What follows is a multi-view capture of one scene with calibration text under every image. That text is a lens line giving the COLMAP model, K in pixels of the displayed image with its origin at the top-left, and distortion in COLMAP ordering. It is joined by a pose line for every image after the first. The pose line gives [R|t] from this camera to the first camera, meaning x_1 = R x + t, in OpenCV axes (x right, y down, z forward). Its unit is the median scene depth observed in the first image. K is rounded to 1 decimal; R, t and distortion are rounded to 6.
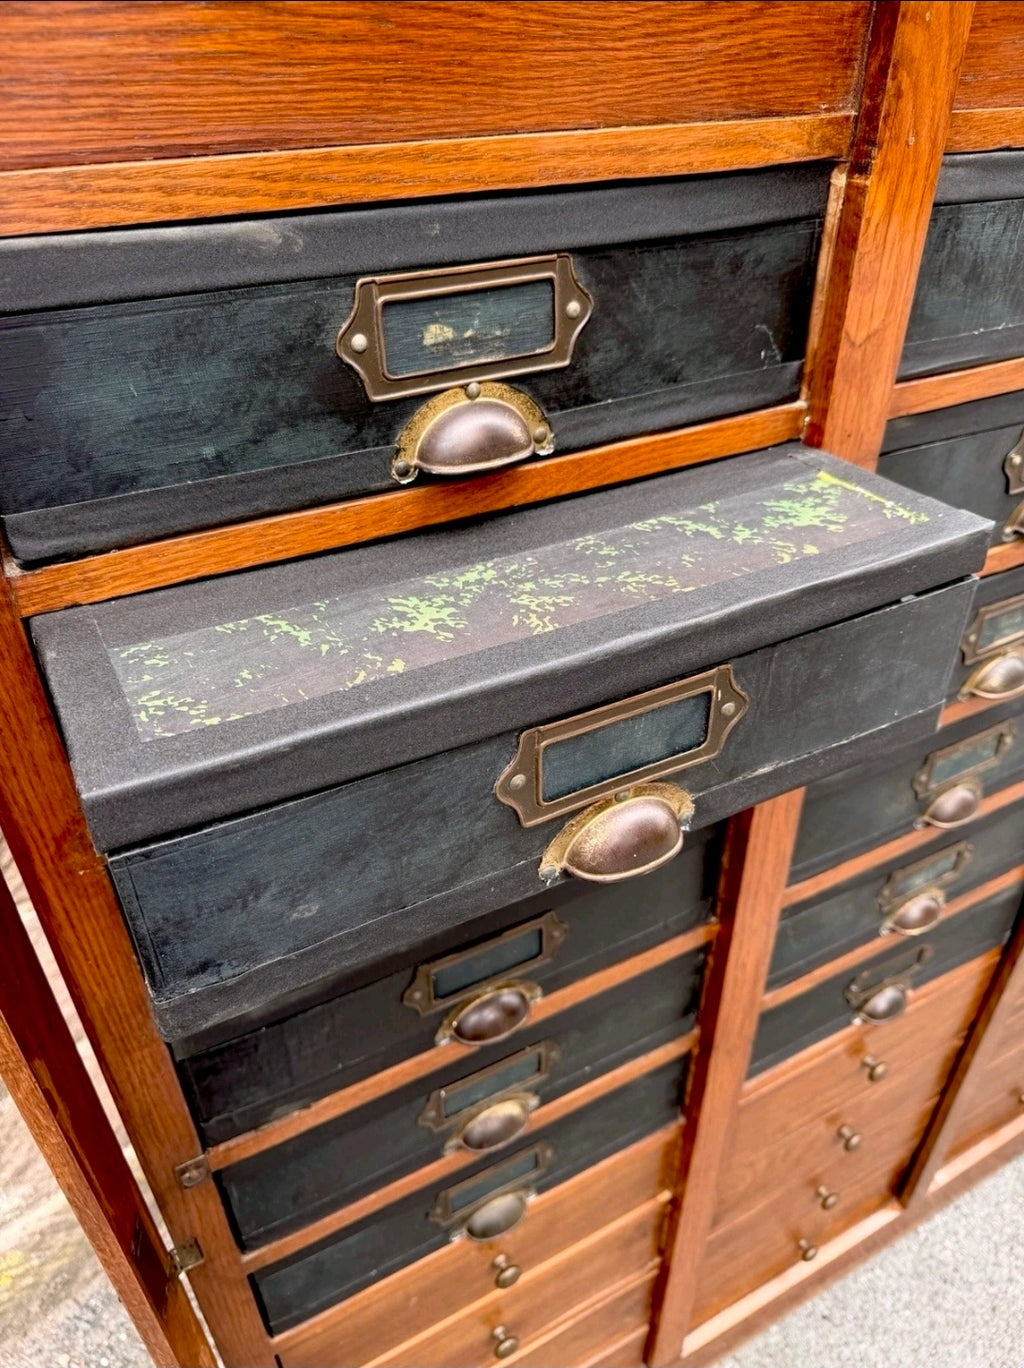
lens RADIAL K [[985.4, 0, 514.9], [0, 985.4, 682.8], [0, 0, 1]] dist [-0.015763, -0.003605]
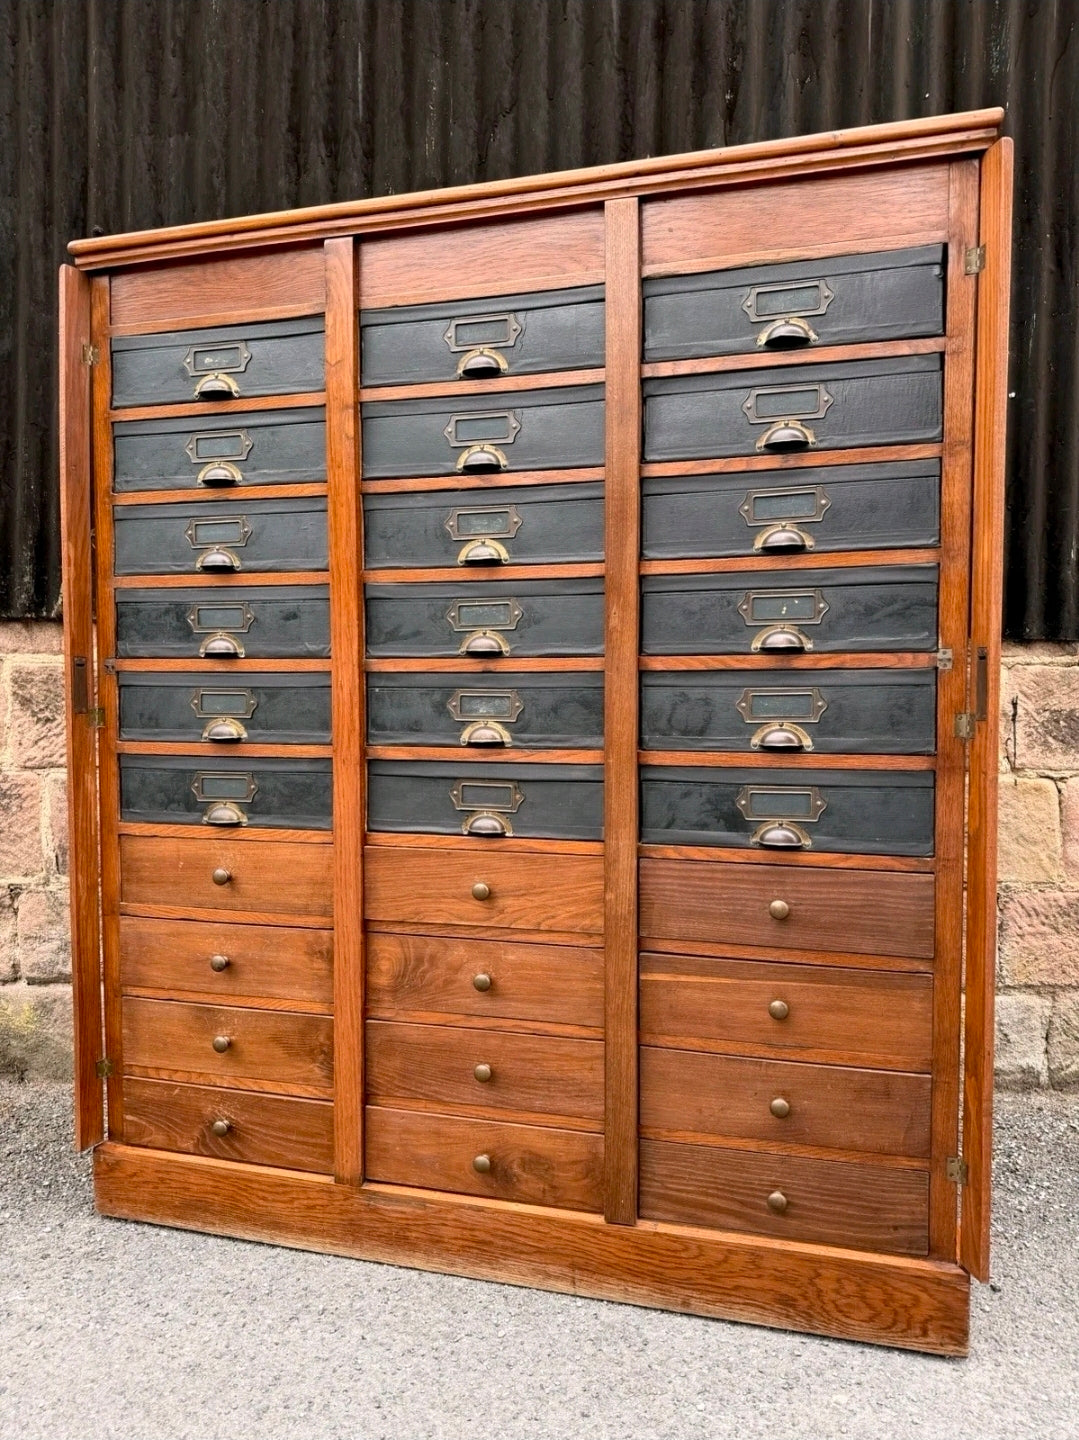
lens RADIAL K [[1014.7, 0, 542.1], [0, 1014.7, 725.2], [0, 0, 1]] dist [-0.004240, -0.001329]
pose [[0.720808, 0.032923, -0.692352, 2.247287], [-0.398392, 0.837071, -0.374961, 1.109445], [0.567203, 0.546102, 0.616484, 0.051310]]
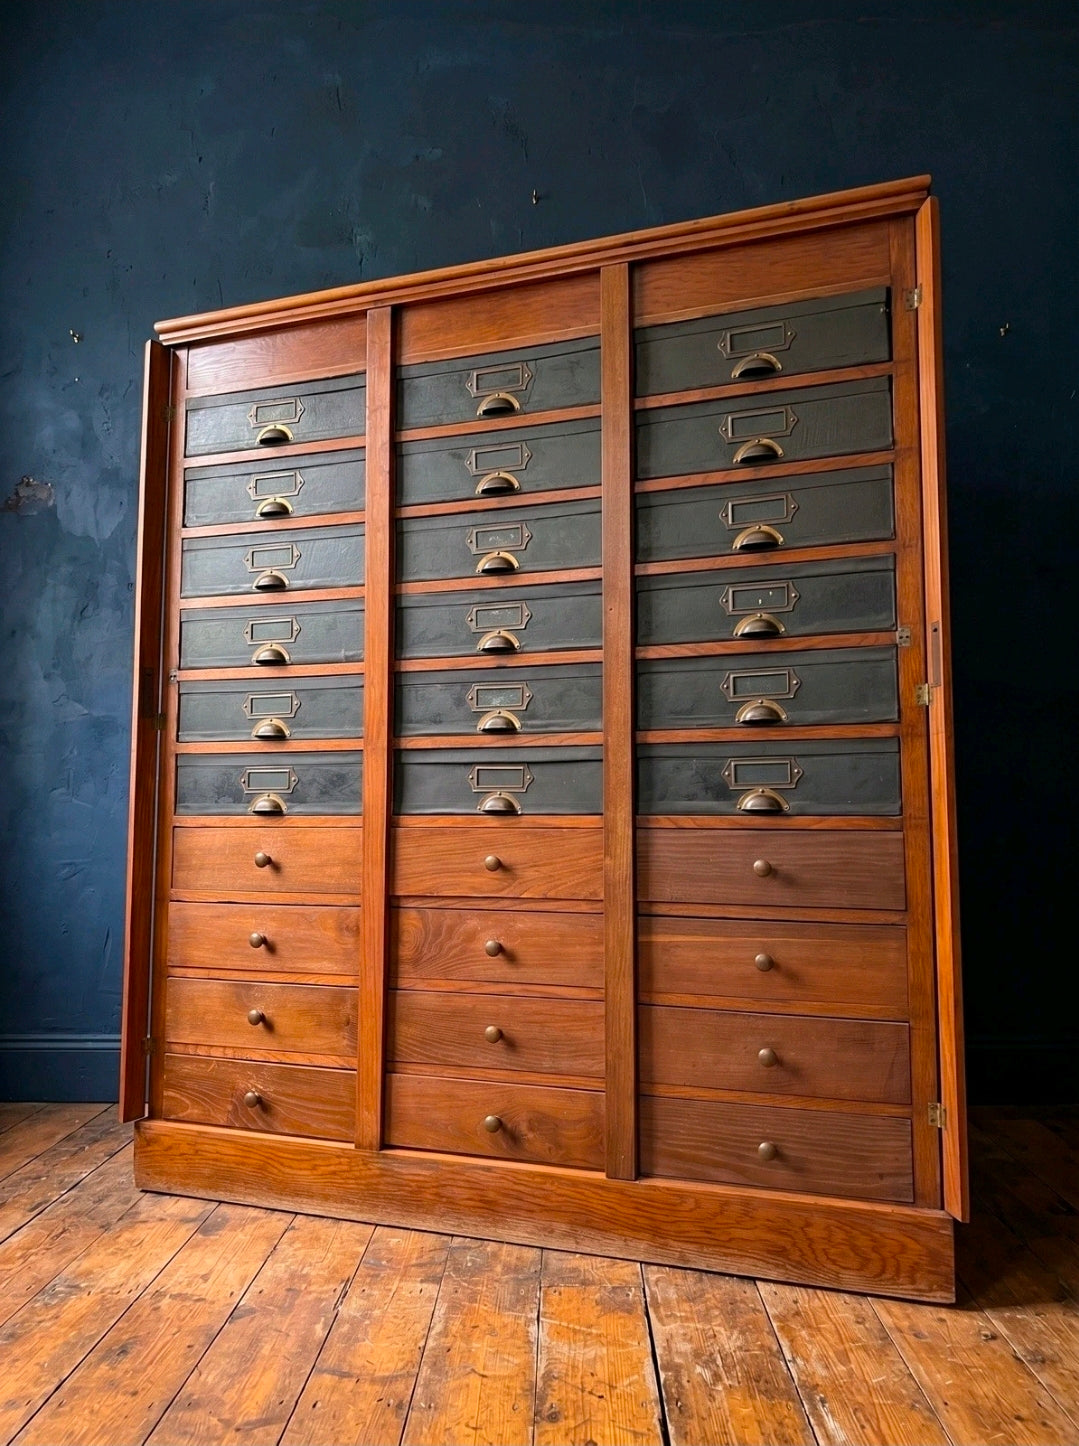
lens RADIAL K [[1013.1, 0, 543.7], [0, 1013.1, 734.3], [0, 0, 1]] dist [0.000440, -0.003113]
pose [[0.684197, -0.055296, -0.727198, 2.503113], [-0.420871, 0.784392, -0.455628, 1.458919], [0.595603, 0.617796, 0.513406, 0.176112]]
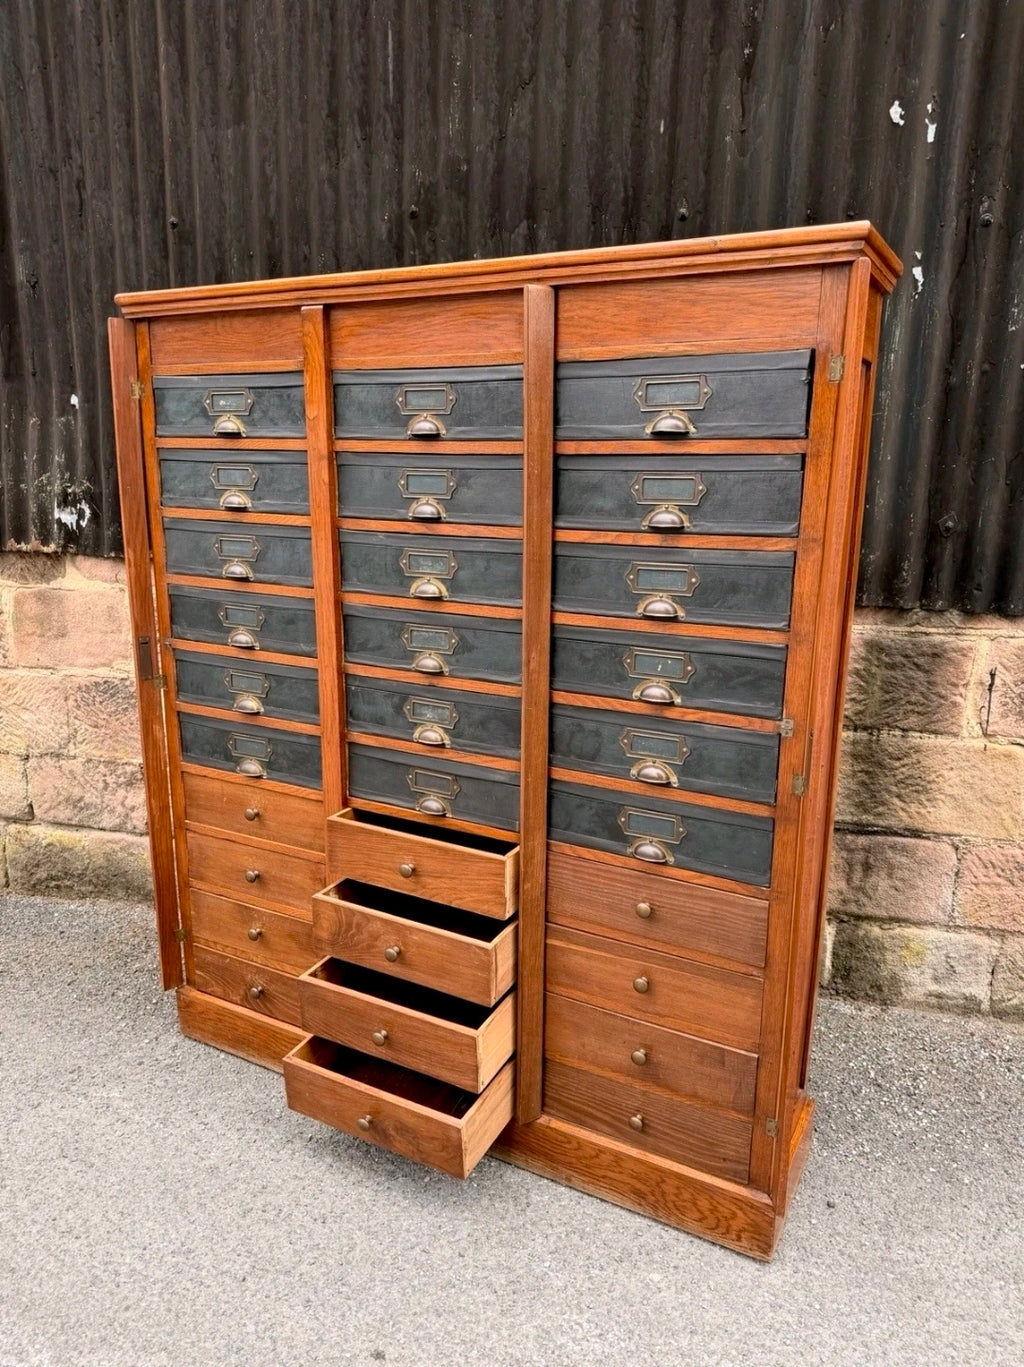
lens RADIAL K [[962.1, 0, 516.2], [0, 962.1, 688.7], [0, 0, 1]] dist [0.006401, -0.012800]
pose [[0.555548, 0.204750, -0.805881, 2.816077], [-0.486776, 0.865846, -0.115583, 0.400220], [0.674103, 0.456495, 0.580687, -0.042045]]
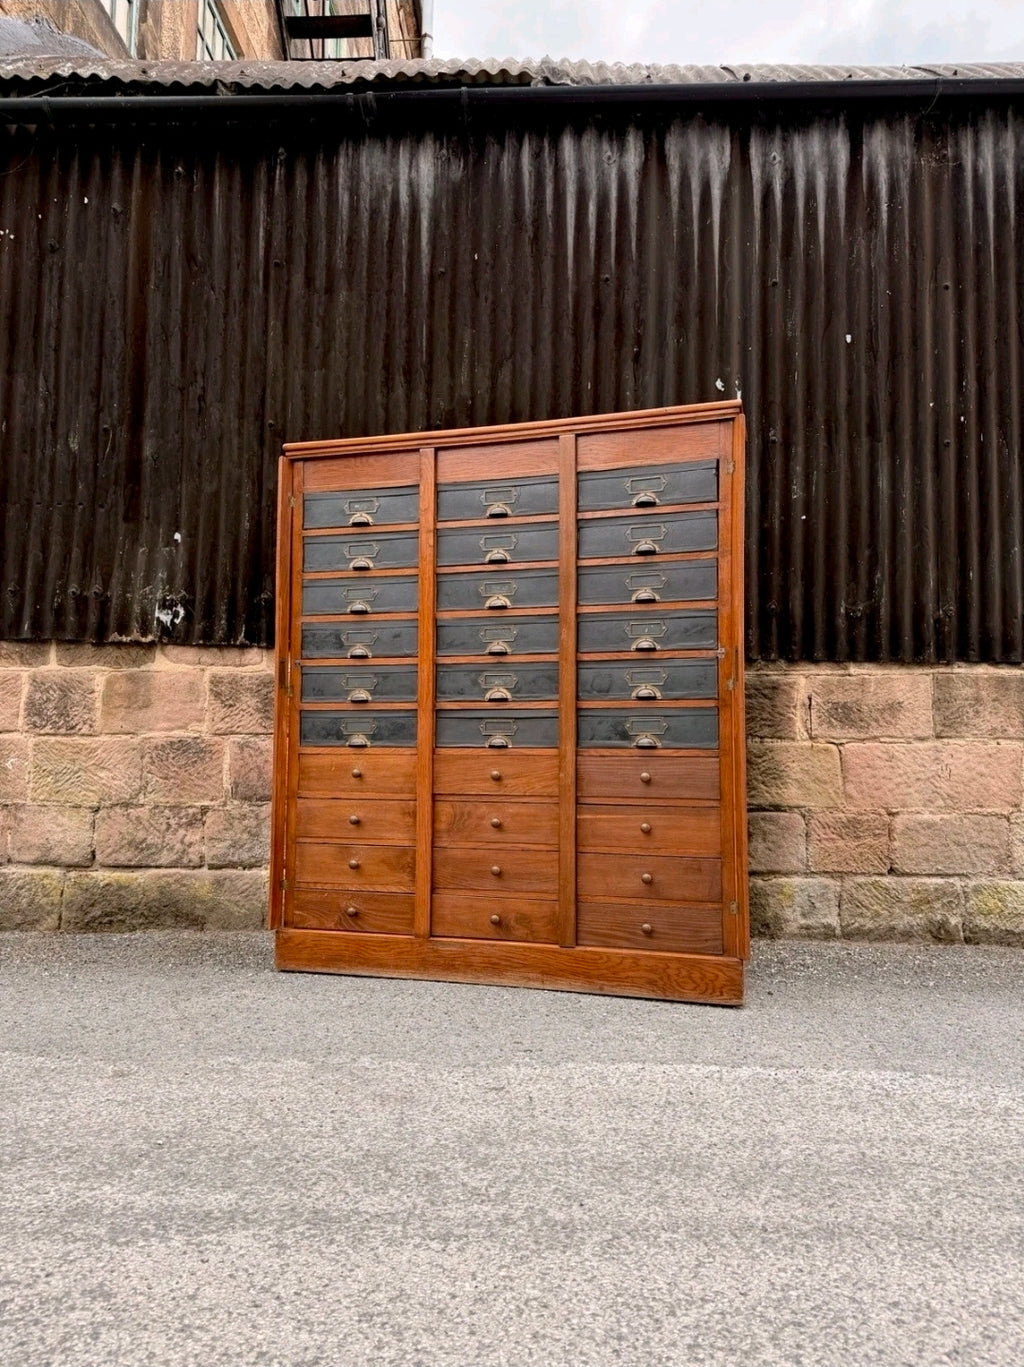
lens RADIAL K [[932.9, 0, 512.6], [0, 932.9, 686.3], [0, 0, 1]] dist [0.186204, -0.396697]
pose [[0.713185, -0.037357, -0.699980, 3.528602], [-0.407789, 0.790105, -0.457649, 2.168288], [0.570154, 0.611832, 0.548257, -0.866871]]
